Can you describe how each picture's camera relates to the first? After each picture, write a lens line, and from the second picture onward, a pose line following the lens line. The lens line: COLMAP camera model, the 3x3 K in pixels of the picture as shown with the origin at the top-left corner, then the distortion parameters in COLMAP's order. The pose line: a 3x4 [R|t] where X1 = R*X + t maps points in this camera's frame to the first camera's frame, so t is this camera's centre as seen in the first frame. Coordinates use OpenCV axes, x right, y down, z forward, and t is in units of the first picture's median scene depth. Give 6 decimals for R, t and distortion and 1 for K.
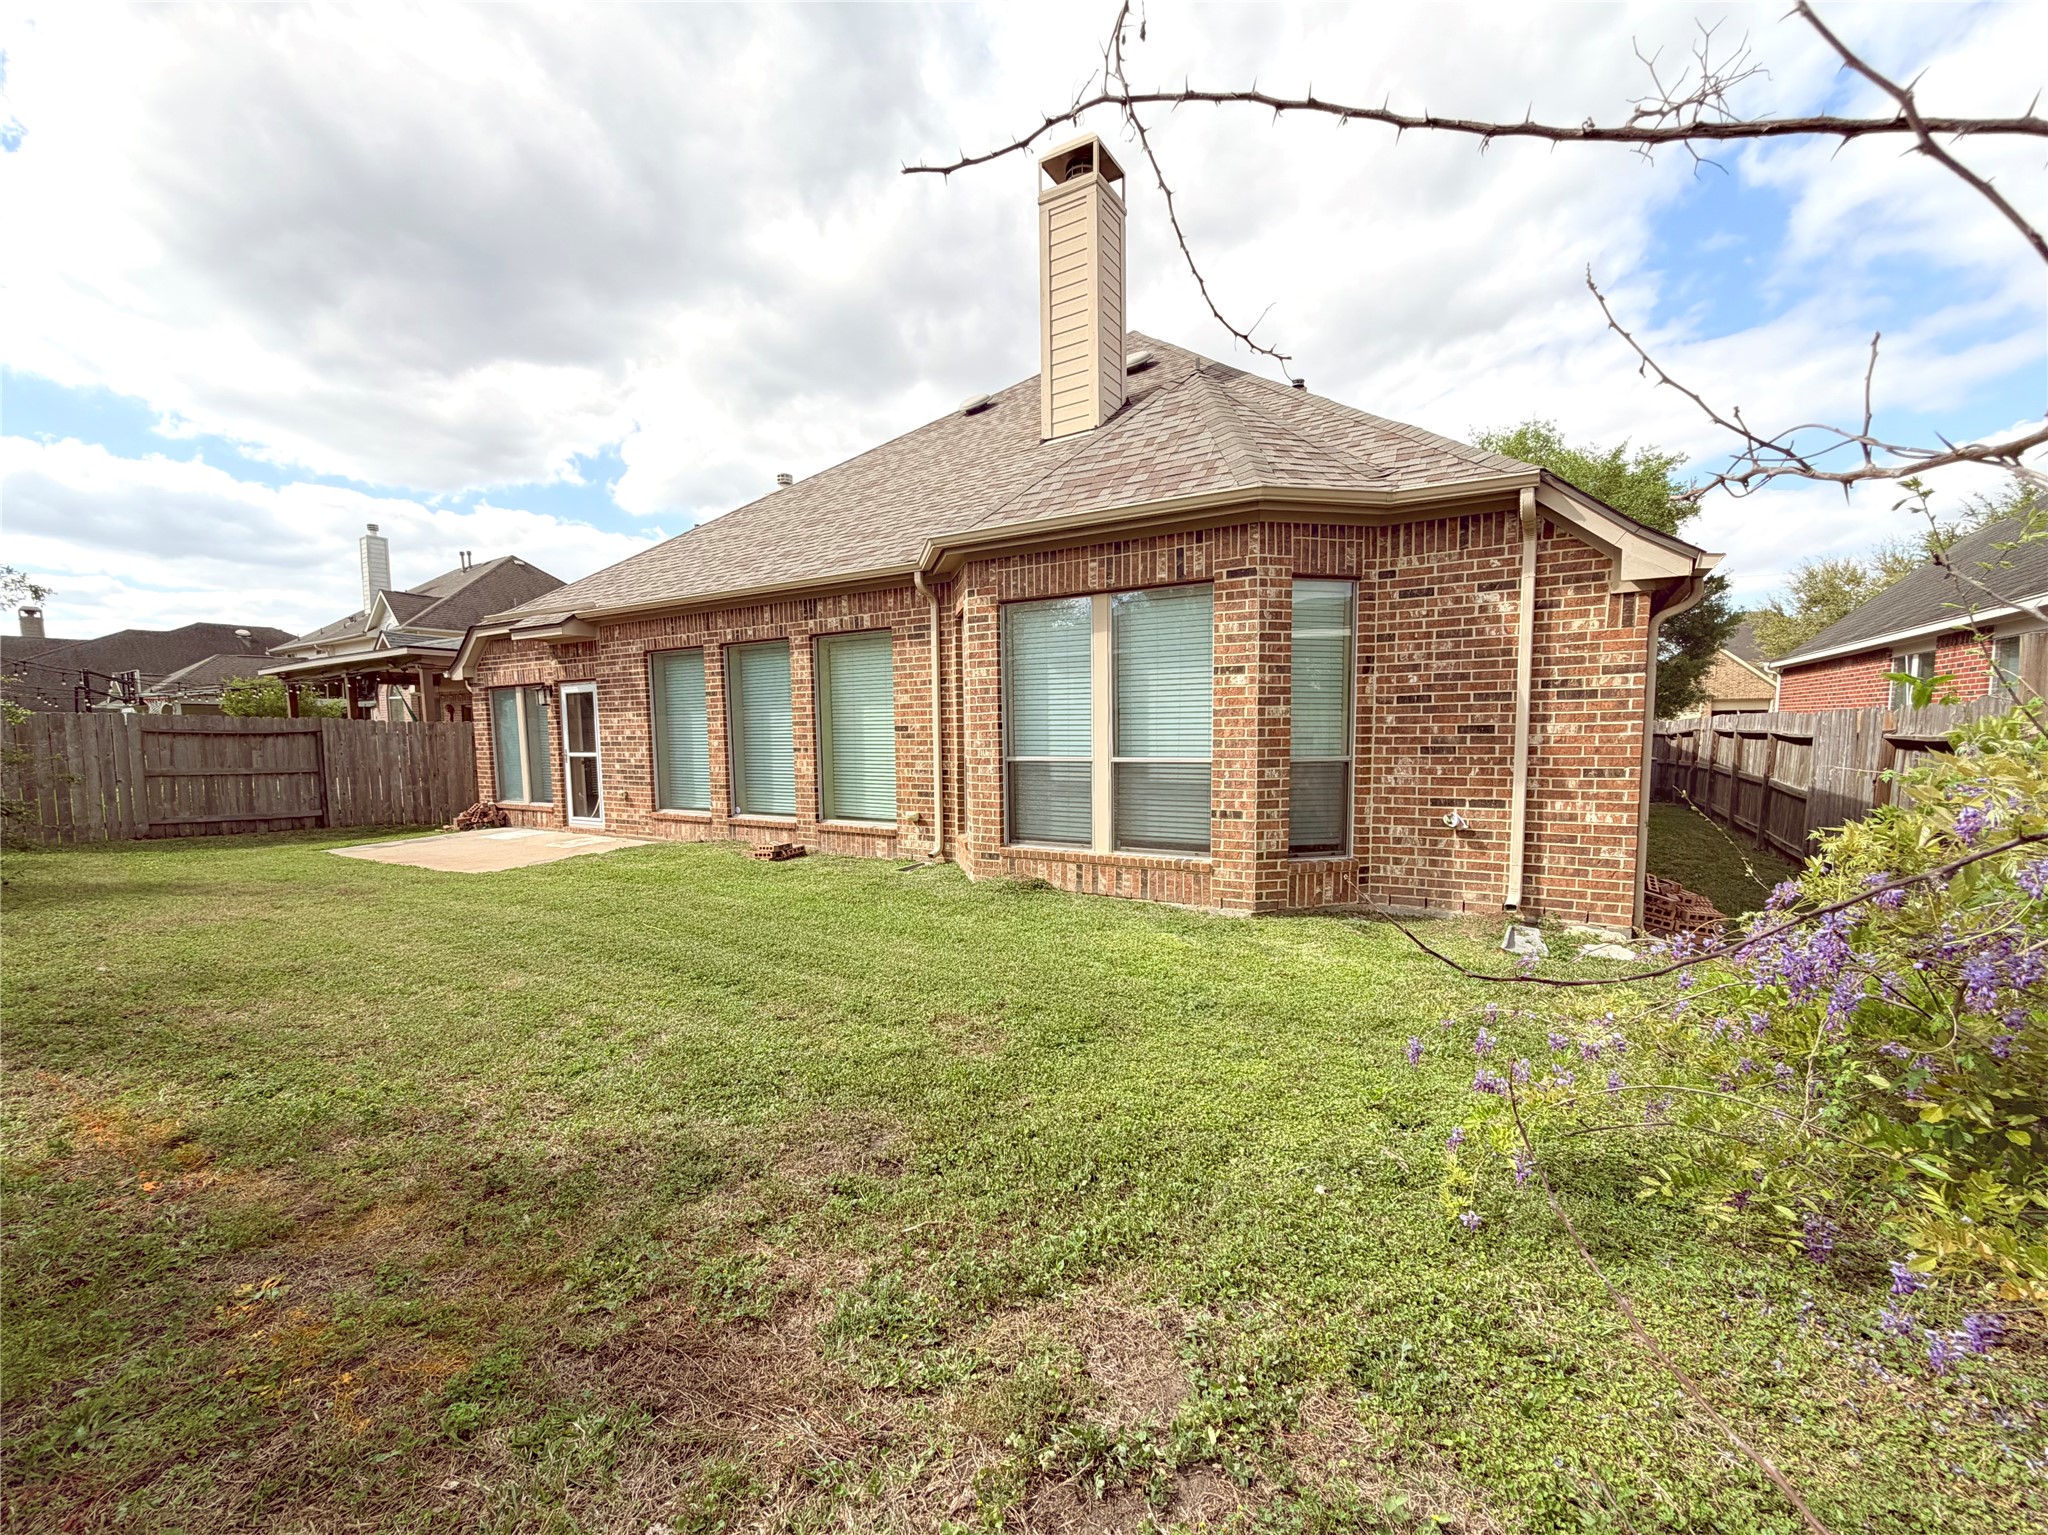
lens RADIAL K [[764.0, 0, 1024.3], [0, 764.0, 786.1], [0, 0, 1]] dist [-0.000795, -0.000027]
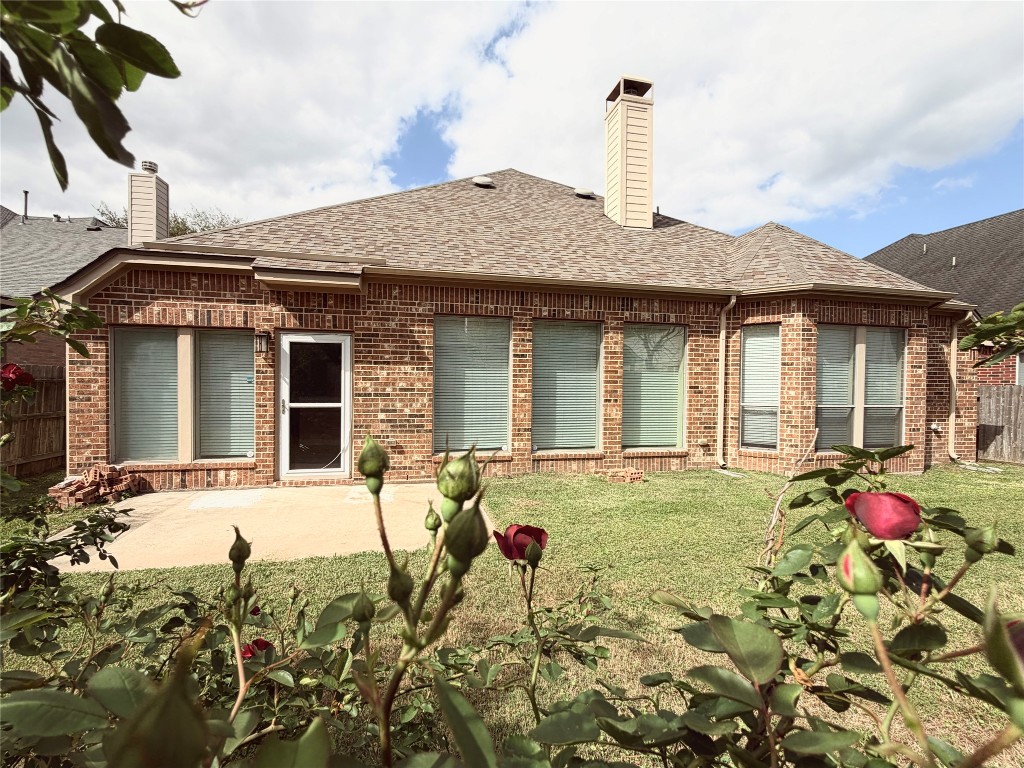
lens RADIAL K [[407.4, 0, 512.0], [0, 407.4, 384.0], [0, 0, 1]] dist [0.000217, 0.000019]
pose [[0.758149, 0.019979, 0.651775, -0.999471], [0.027819, 0.997630, -0.062940, -0.038789], [-0.651488, 0.065849, 0.755796, 0.595748]]
